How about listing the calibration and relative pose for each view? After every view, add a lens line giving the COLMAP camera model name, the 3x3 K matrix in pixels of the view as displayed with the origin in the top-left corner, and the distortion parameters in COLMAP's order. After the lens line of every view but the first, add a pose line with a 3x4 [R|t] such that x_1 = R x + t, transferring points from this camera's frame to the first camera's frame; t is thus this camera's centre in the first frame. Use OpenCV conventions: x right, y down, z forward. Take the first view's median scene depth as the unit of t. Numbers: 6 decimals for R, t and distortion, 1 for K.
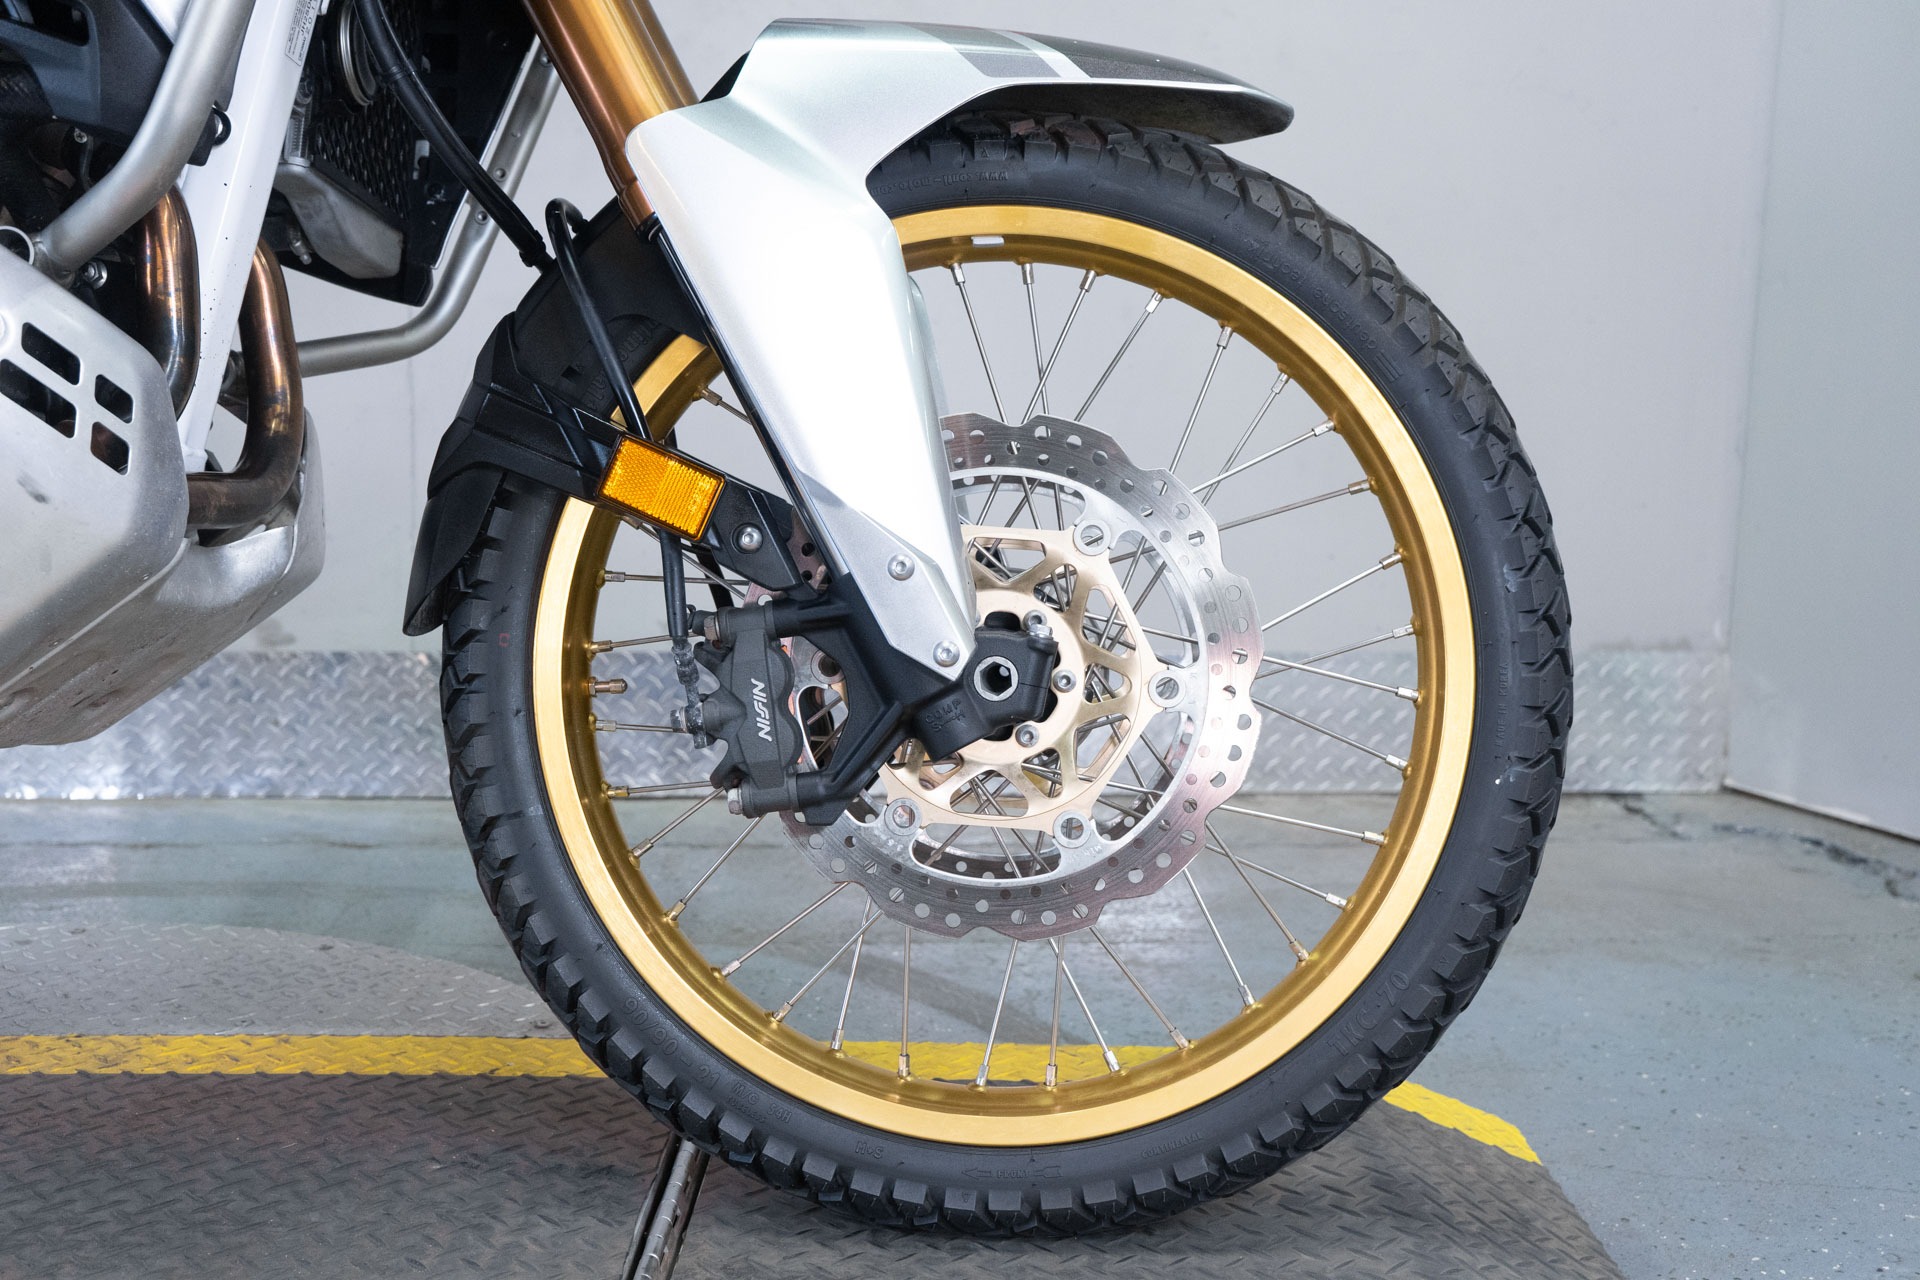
lens RADIAL K [[2014.3, 0, 999.0], [0, 2014.3, 636.3], [0, 0, 1]] dist [0.019350, 0.000000]
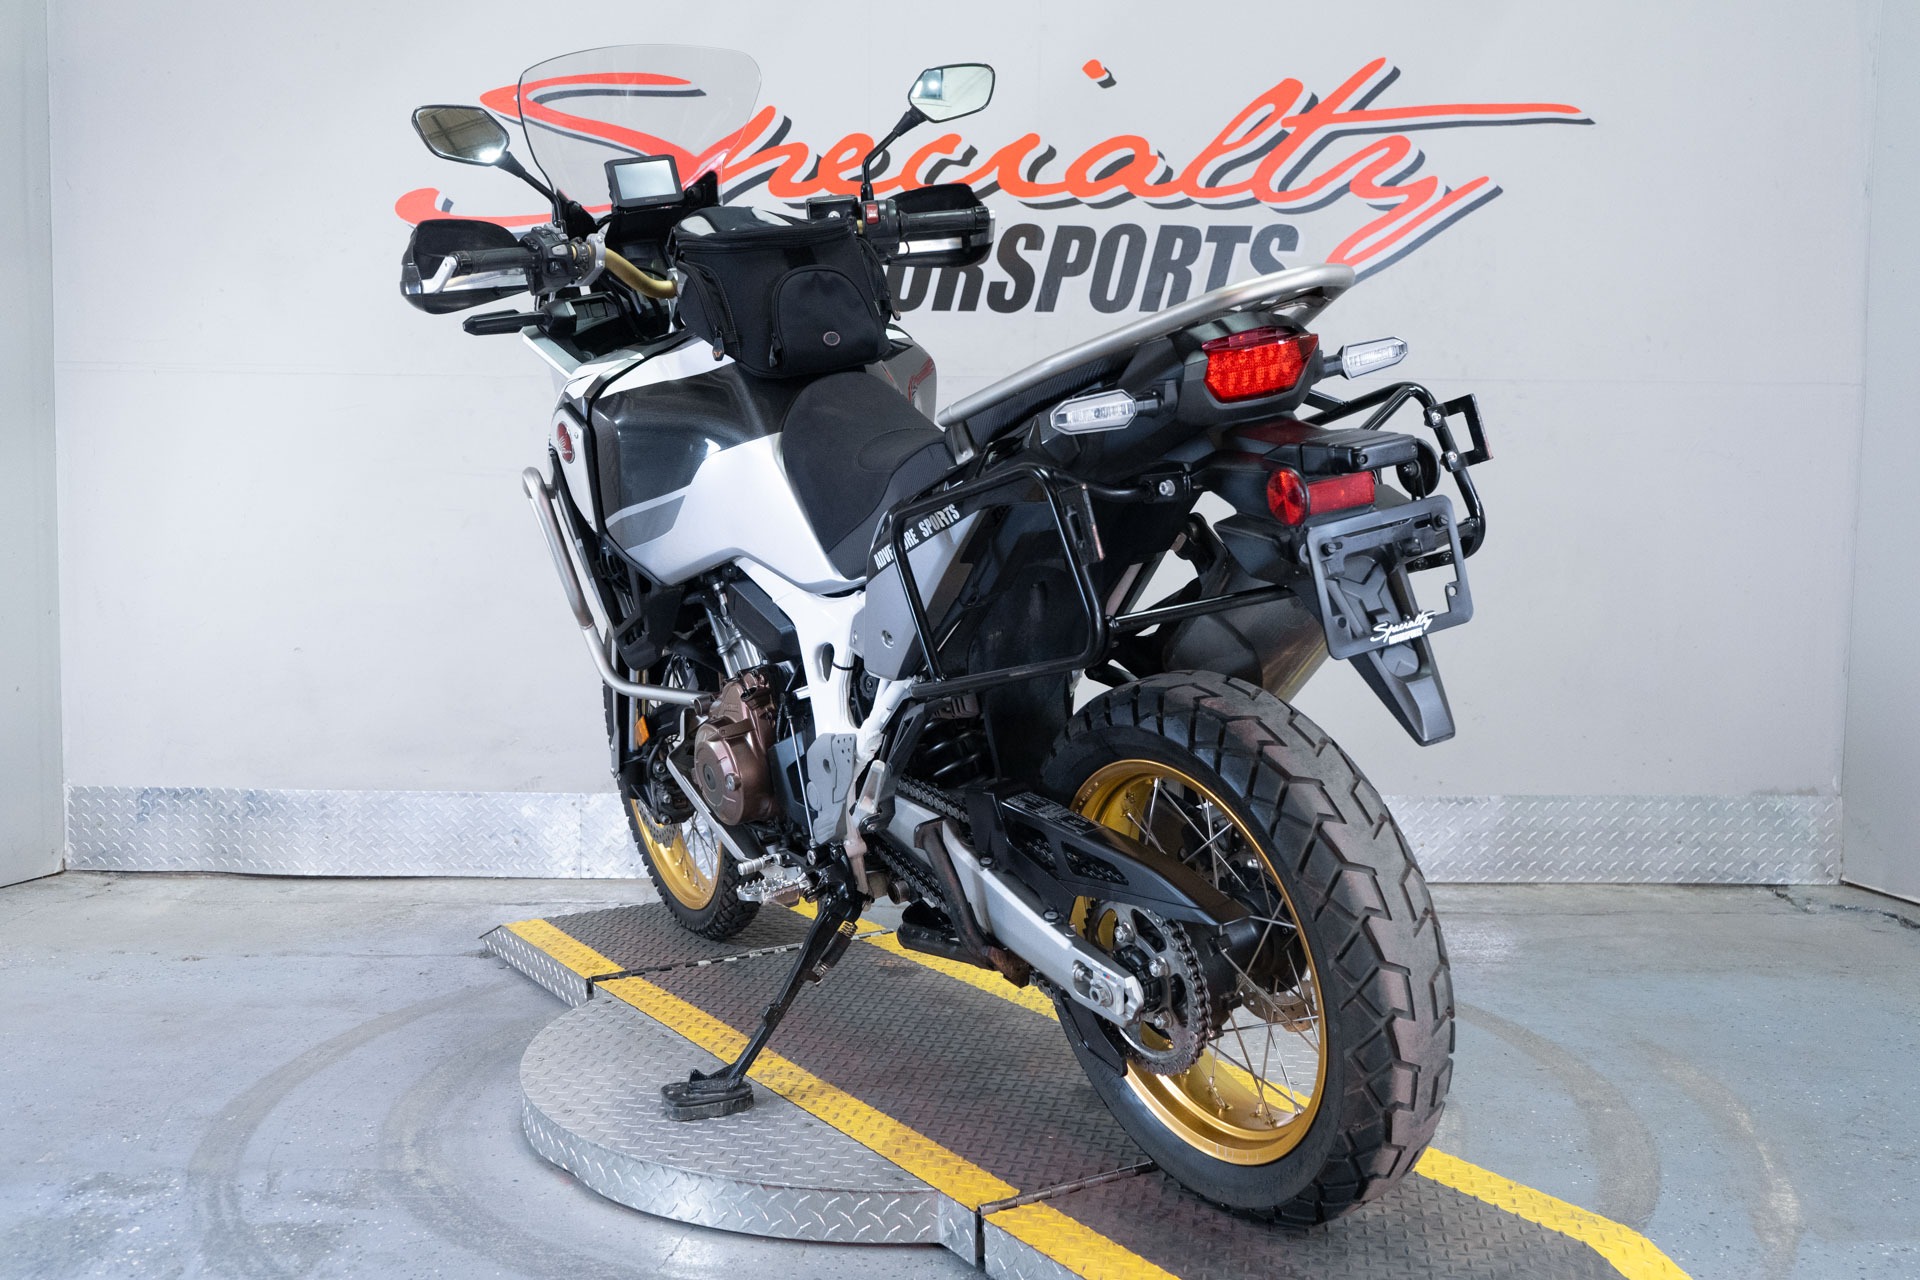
lens RADIAL K [[1950.7, 0, 956.4], [0, 1950.7, 638.8], [0, 0, 1]] dist [0.013370, 0.000000]
pose [[0.992136, -0.007378, -0.124947, -0.142120], [0.001531, 0.998902, -0.046833, -0.046463], [0.125155, 0.046273, 0.991058, -0.640100]]
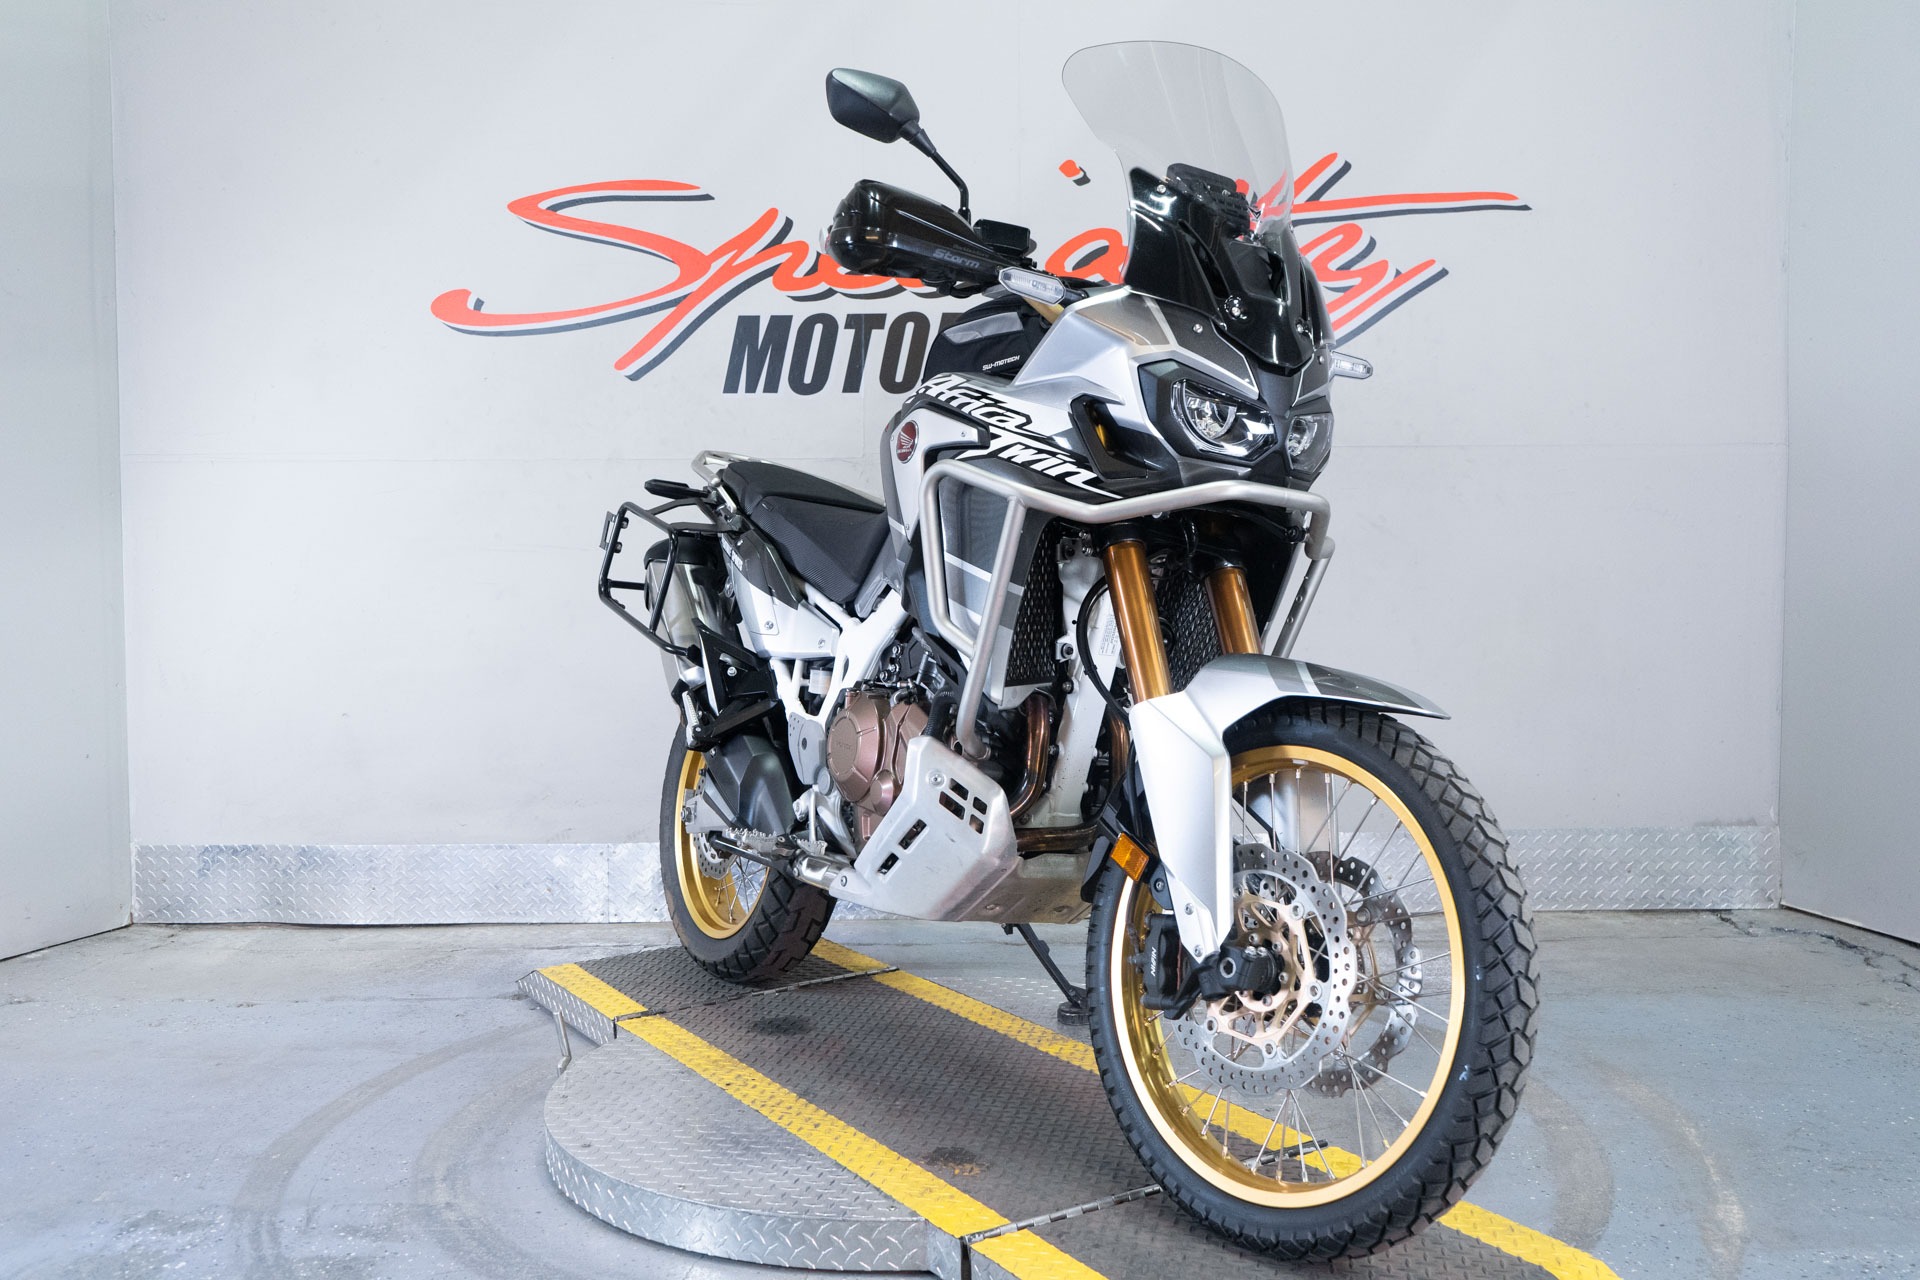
lens RADIAL K [[1791.2, 0, 956.4], [0, 1791.2, 638.4], [0, 0, 1]] dist [0.006423, 0.000000]
pose [[0.990981, -0.029169, -0.130788, -0.130383], [0.019310, 0.996919, -0.076026, -0.050001], [0.132603, 0.072815, 0.988491, -0.624861]]
